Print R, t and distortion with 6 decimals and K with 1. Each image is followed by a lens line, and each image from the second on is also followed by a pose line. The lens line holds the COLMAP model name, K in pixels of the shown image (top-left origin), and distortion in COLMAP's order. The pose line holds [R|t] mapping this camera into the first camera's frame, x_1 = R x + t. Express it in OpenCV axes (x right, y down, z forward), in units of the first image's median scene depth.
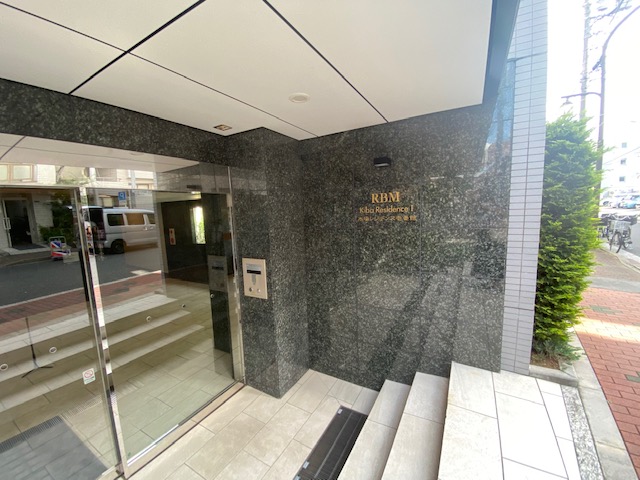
lens RADIAL K [[261.6, 0, 319.4], [0, 261.6, 237.3], [0, 0, 1]] dist [-0.000529, -0.000353]
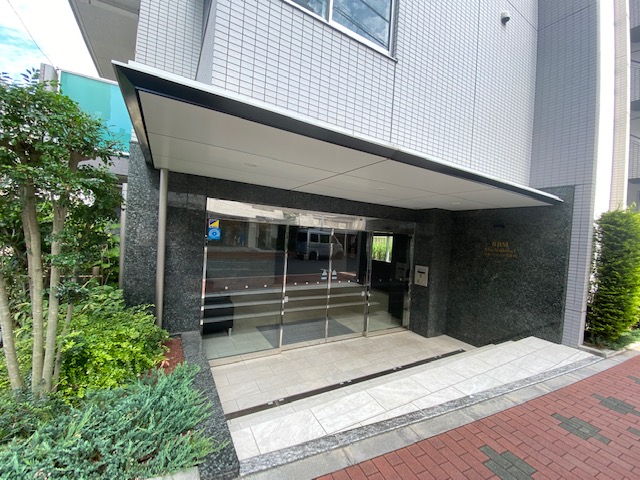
lens RADIAL K [[261.6, 0, 319.4], [0, 261.6, 237.3], [0, 0, 1]] dist [-0.000529, -0.000353]
pose [[0.860563, 0.102140, -0.498997, 0.058765], [-0.159303, 0.984511, -0.073211, 0.140212], [0.483791, 0.142494, 0.863506, -1.213485]]
